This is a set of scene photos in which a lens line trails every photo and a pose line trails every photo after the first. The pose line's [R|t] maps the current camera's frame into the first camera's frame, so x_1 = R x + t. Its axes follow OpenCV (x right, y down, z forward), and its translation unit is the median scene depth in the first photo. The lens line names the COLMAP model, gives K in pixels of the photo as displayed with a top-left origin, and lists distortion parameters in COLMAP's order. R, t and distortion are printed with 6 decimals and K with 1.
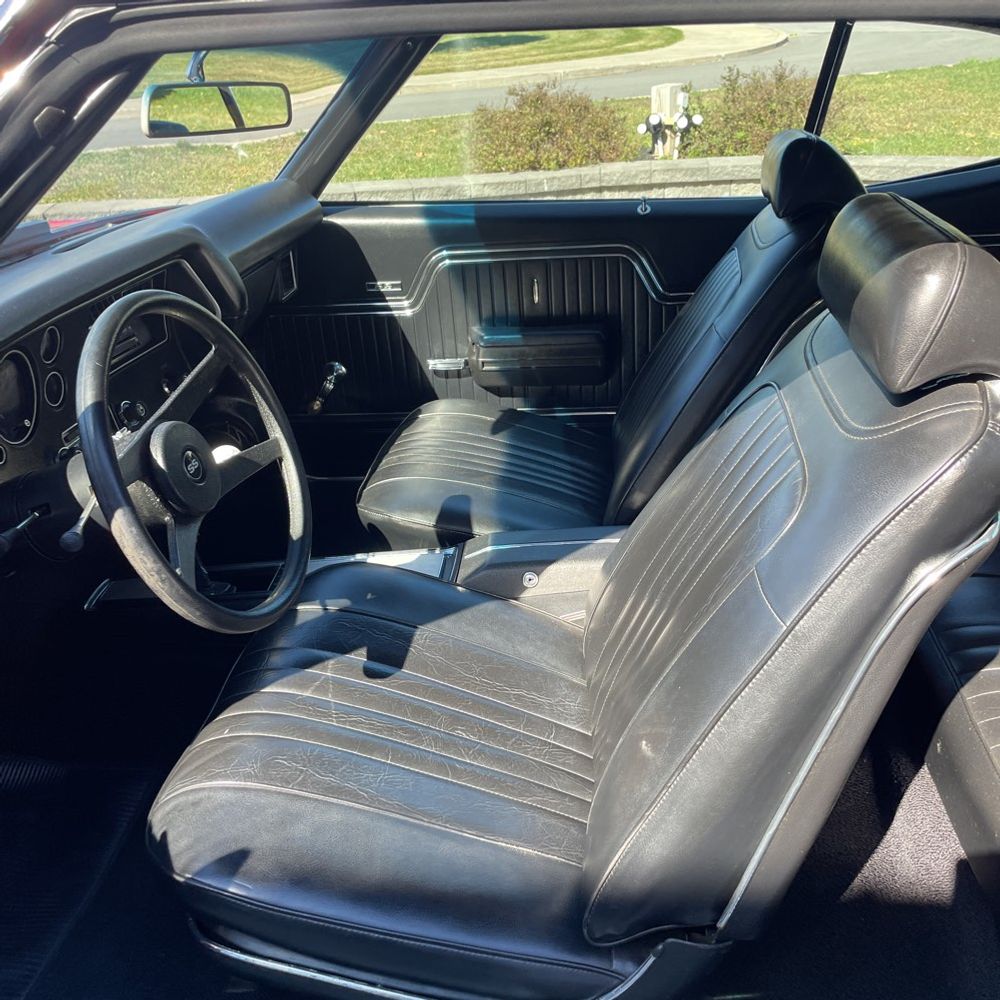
lens RADIAL K [[1020.6, 0, 525.3], [0, 1020.6, 506.9], [0, 0, 1]] dist [0.024315, 0.000000]
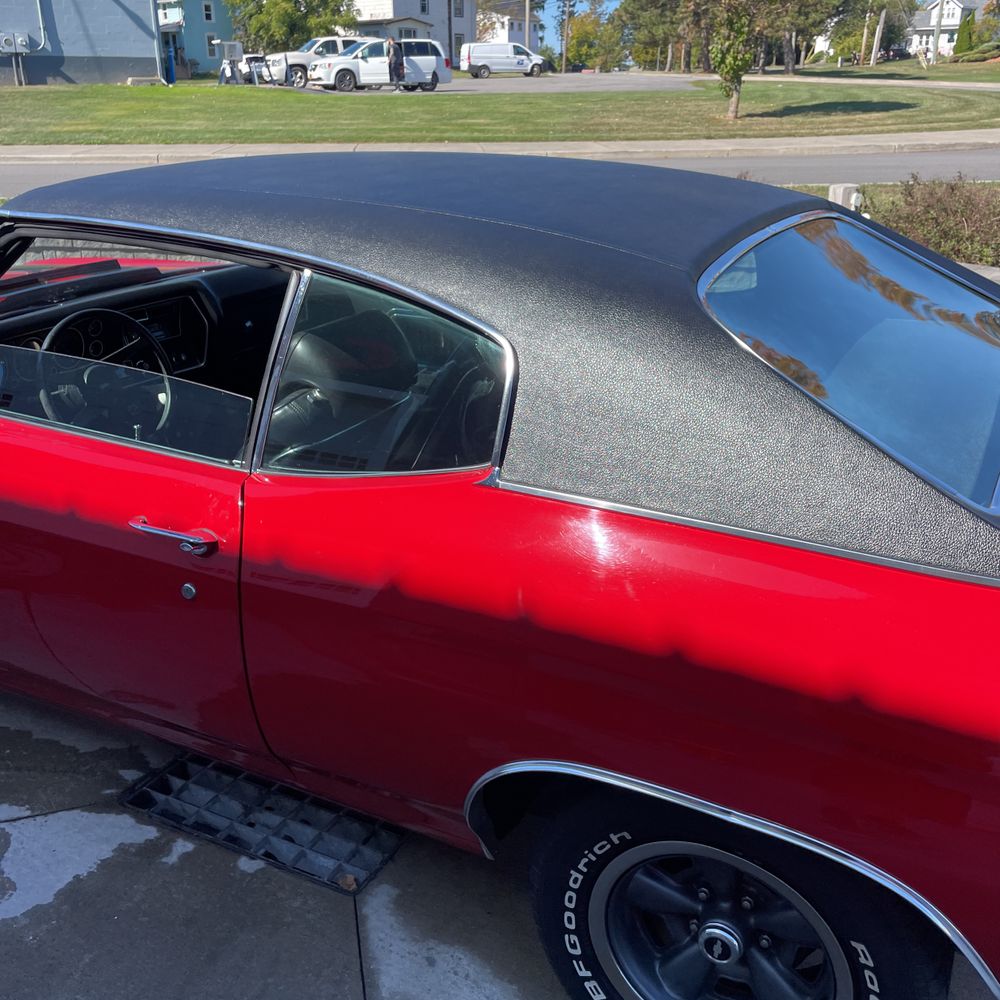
lens RADIAL K [[1020.6, 0, 510.9], [0, 1020.6, 488.3], [0, 0, 1]] dist [0.024315, 0.000000]
pose [[0.925694, 0.188598, -0.327906, 0.083630], [-0.204789, 0.978688, -0.015230, 0.002609], [0.318045, 0.081250, 0.944588, -0.058387]]
